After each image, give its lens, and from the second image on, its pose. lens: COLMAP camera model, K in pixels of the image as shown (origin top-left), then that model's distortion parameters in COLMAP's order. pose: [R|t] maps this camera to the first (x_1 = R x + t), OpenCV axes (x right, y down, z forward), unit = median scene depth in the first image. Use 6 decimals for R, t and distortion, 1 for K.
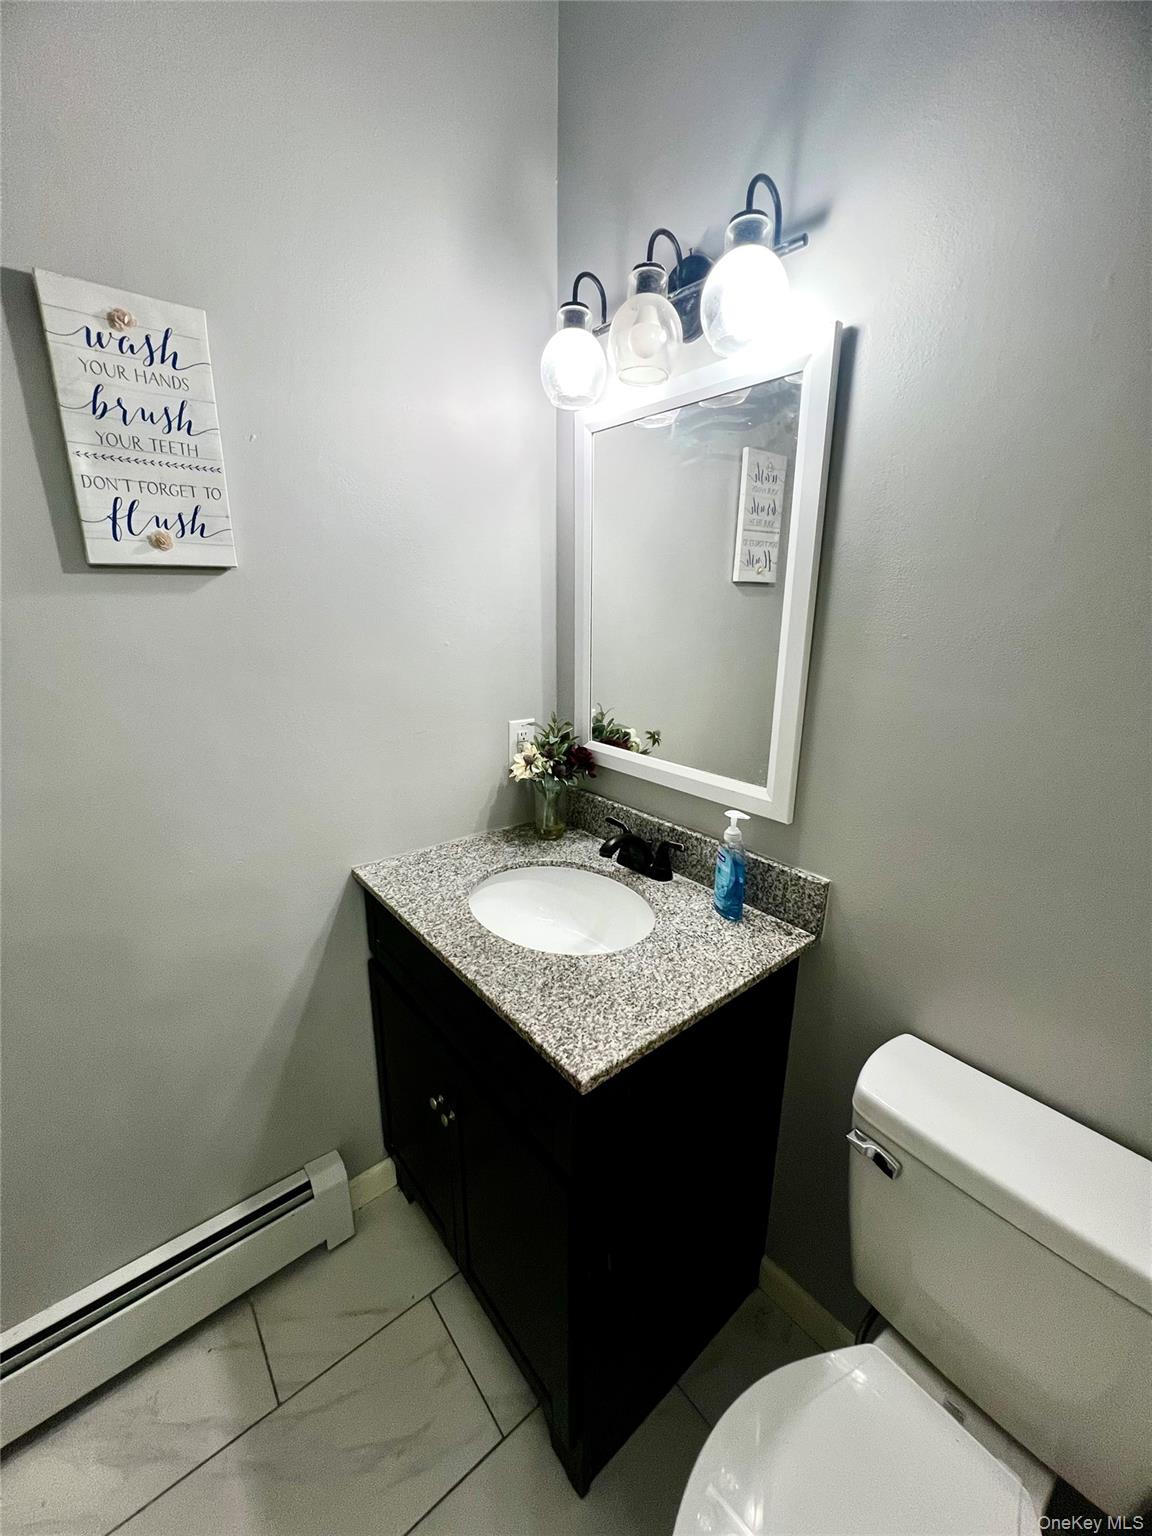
lens RADIAL K [[582.2, 0, 576.0], [0, 582.2, 768.0], [0, 0, 1]] dist [-0.001822, 0.000674]
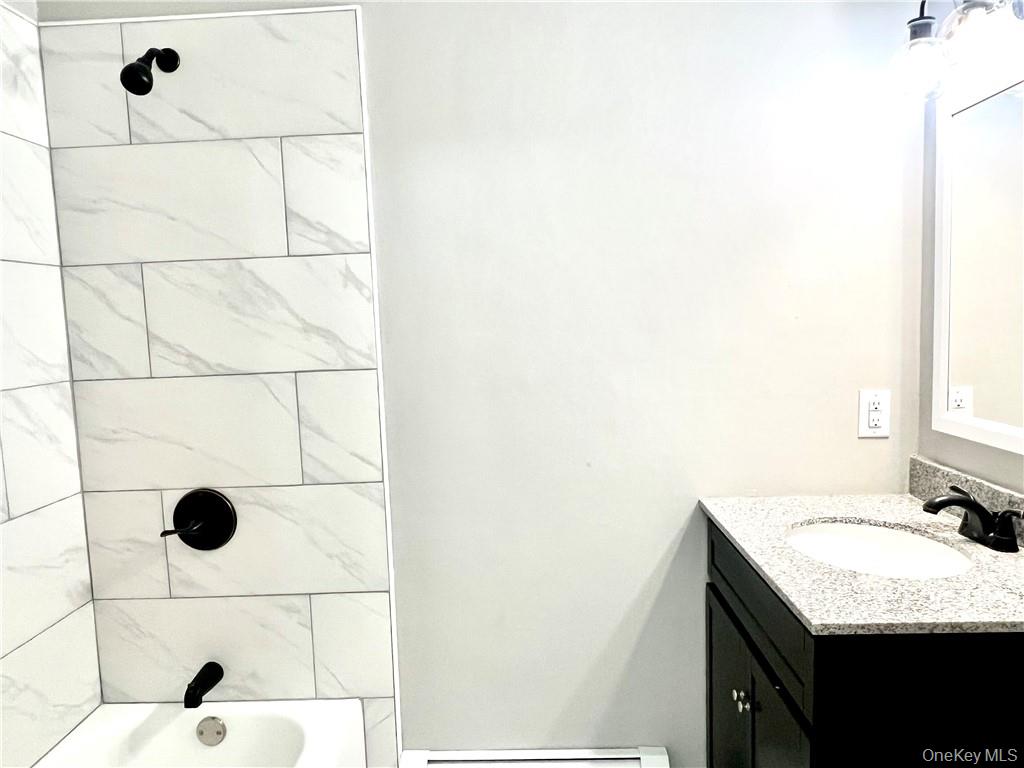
lens RADIAL K [[726.2, 0, 512.0], [0, 726.2, 384.0], [0, 0, 1]] dist [-0.002456, 0.001164]
pose [[0.747479, 0.022362, -0.663909, 0.316079], [-0.131898, 0.984530, -0.115340, 0.160705], [0.651059, 0.173782, 0.738865, -0.402431]]
